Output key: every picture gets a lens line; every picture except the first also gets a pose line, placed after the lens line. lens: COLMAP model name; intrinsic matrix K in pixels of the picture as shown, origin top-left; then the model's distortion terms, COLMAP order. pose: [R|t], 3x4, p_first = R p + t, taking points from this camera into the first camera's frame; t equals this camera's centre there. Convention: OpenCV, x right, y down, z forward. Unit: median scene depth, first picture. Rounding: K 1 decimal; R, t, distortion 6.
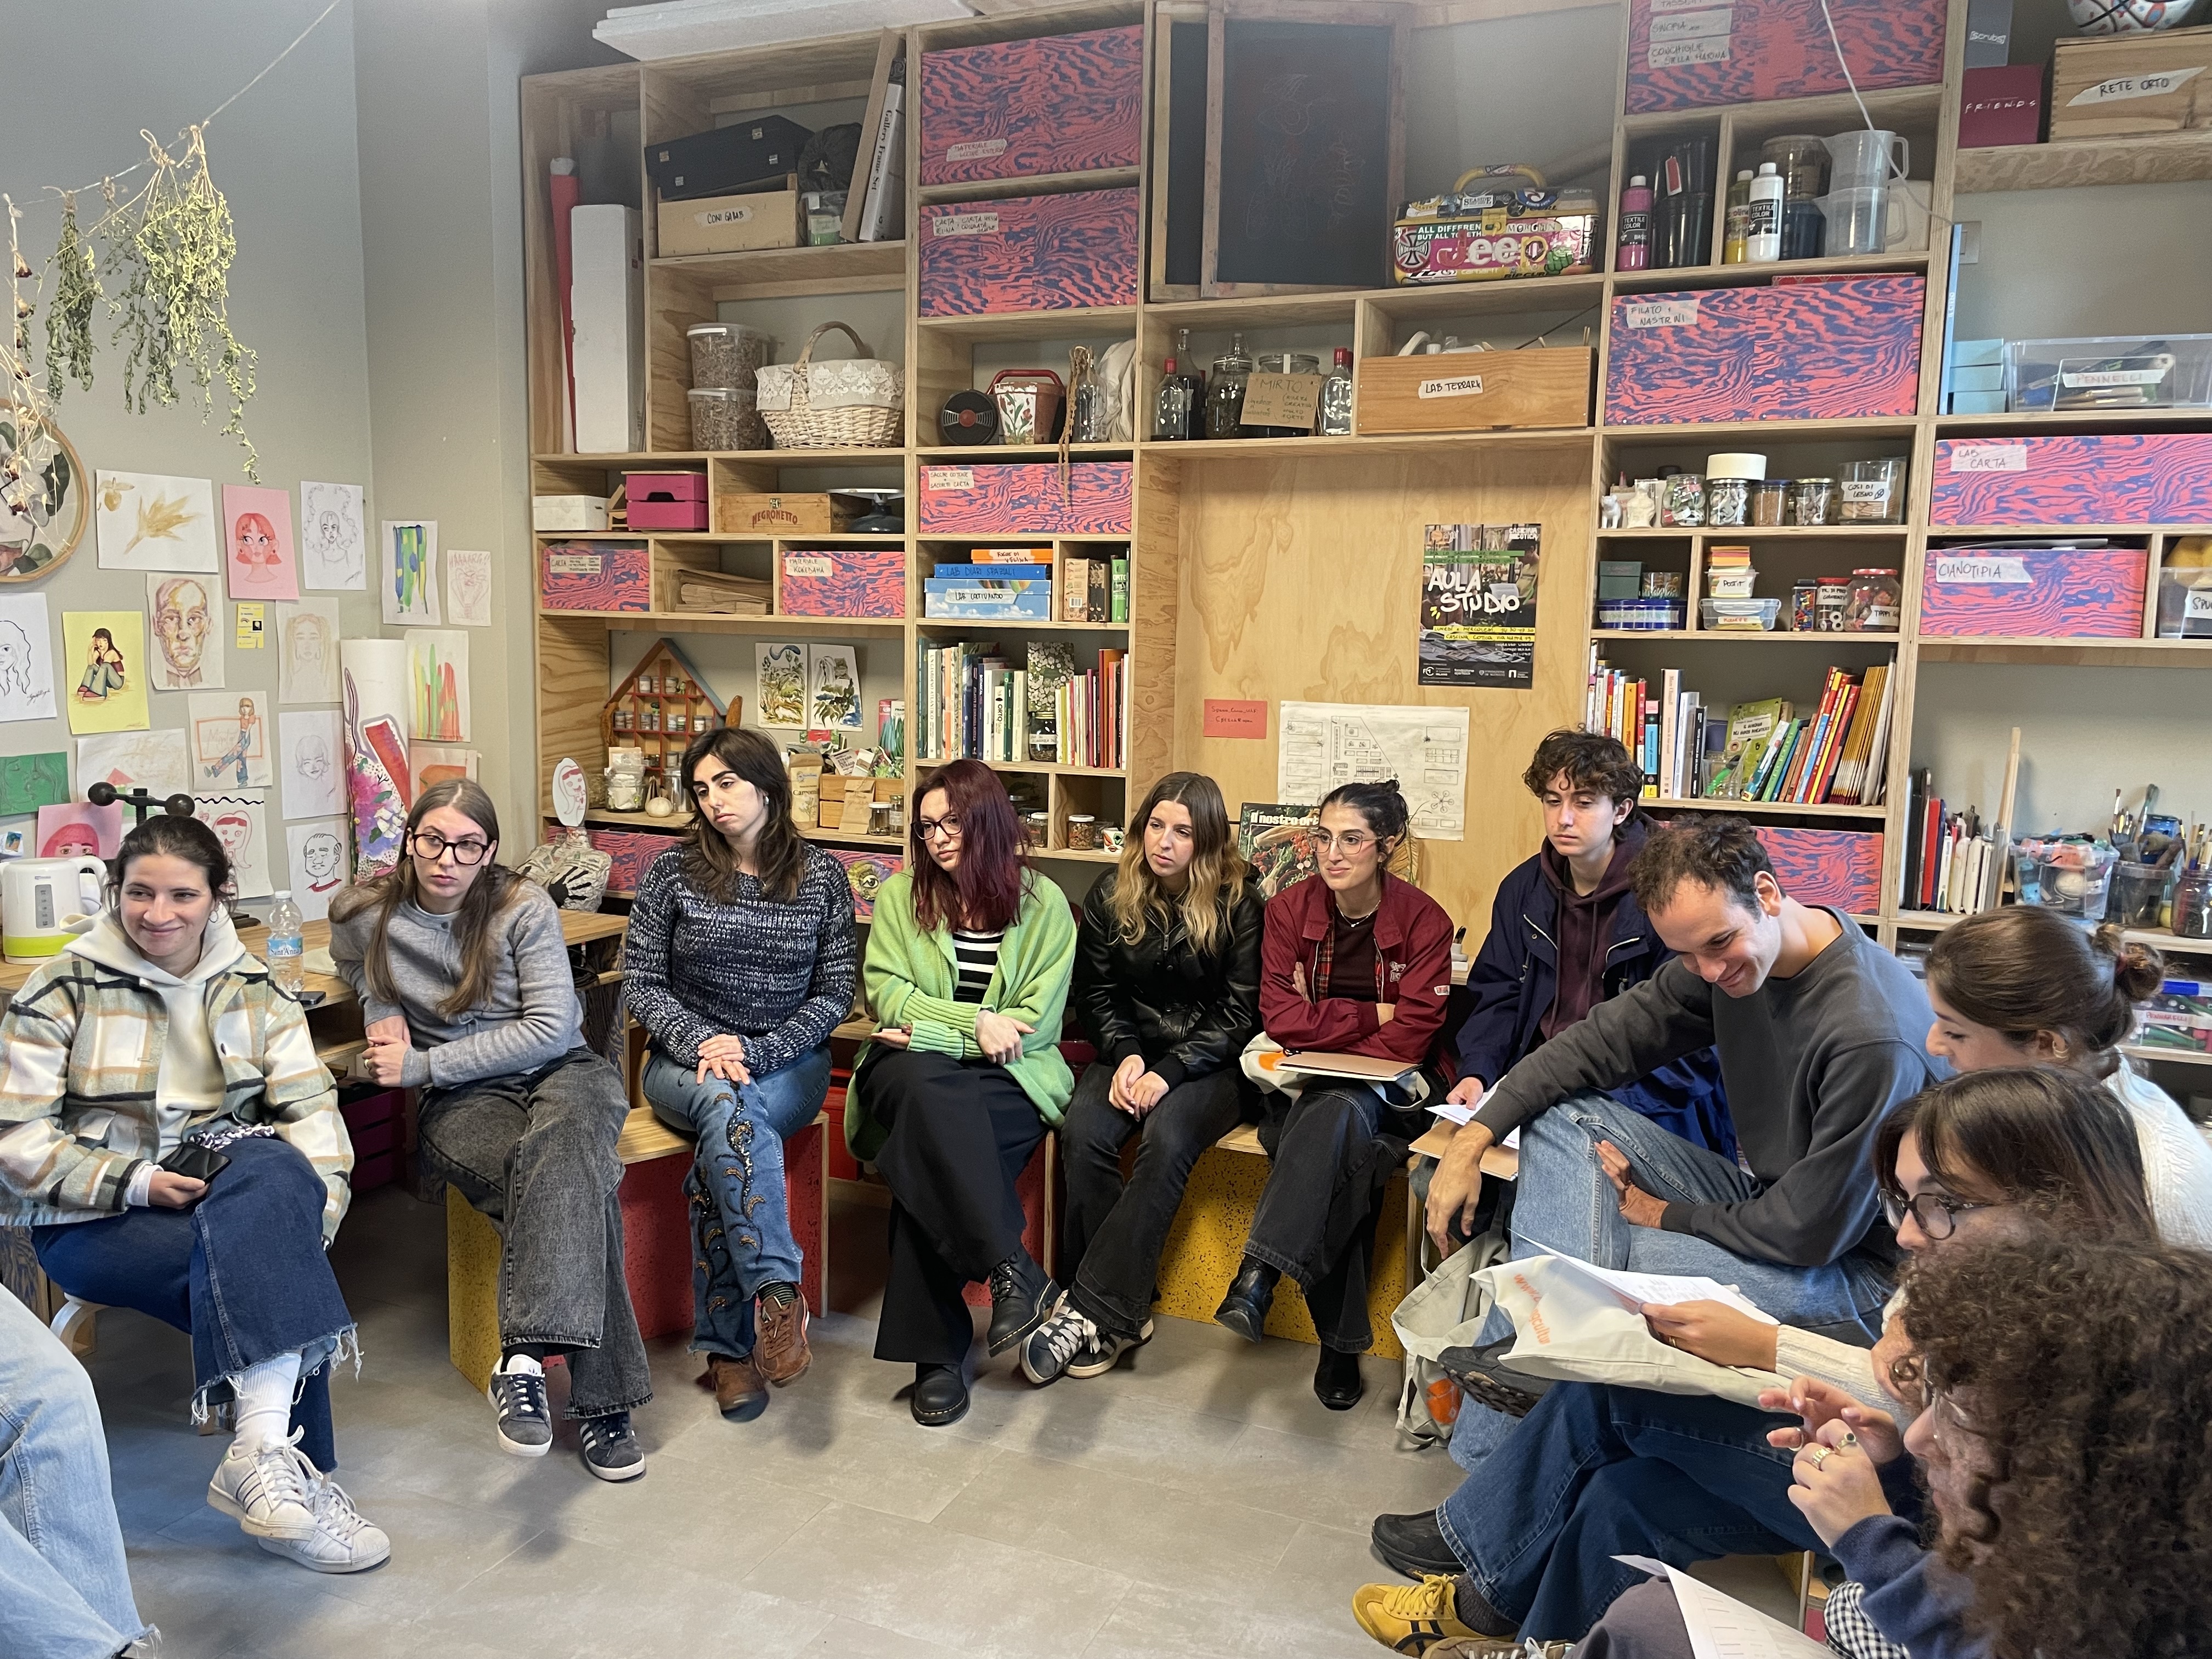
lens RADIAL K [[1661.0, 0, 1104.2], [0, 1661.0, 797.4], [0, 0, 1]] dist [0.094004, -0.135446]
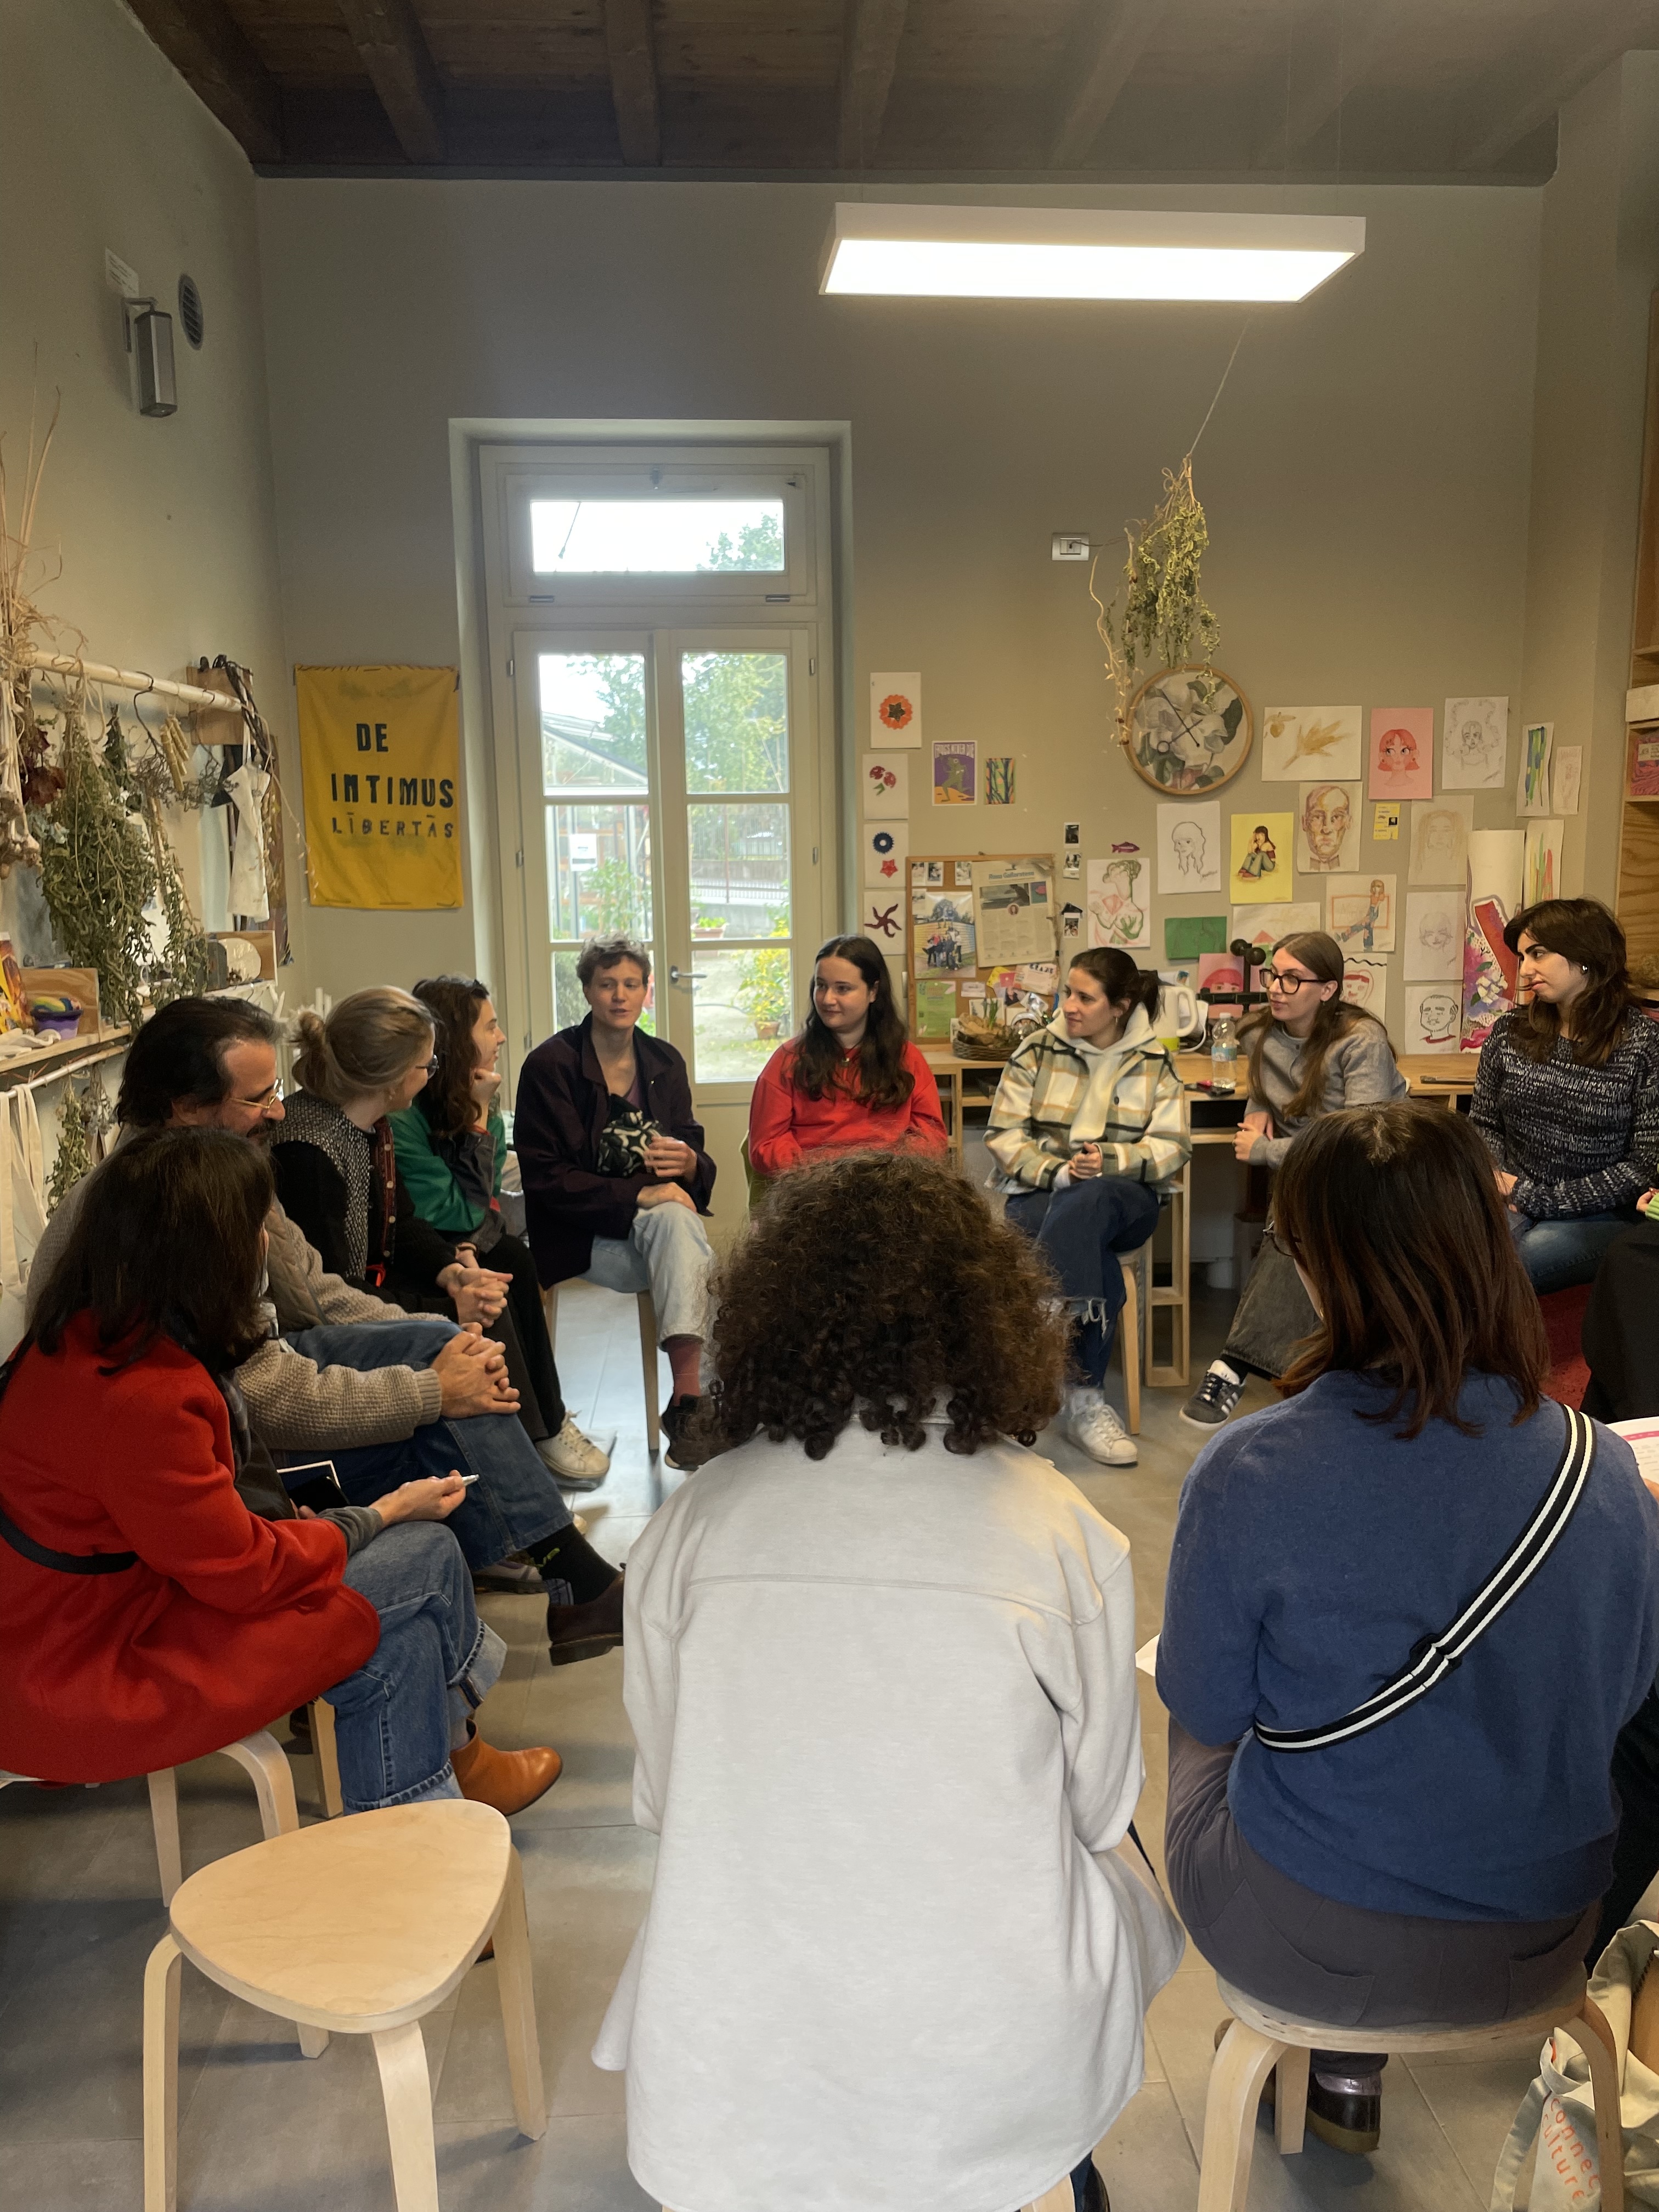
lens RADIAL K [[1661.0, 0, 823.5], [0, 1661.0, 1101.2], [0, 0, 1]] dist [0.094004, -0.135446]
pose [[0.422298, 0.120166, -0.898457, 0.478418], [-0.077973, 0.992316, 0.096070, 0.017431], [0.903097, 0.029486, 0.428423, 0.102830]]
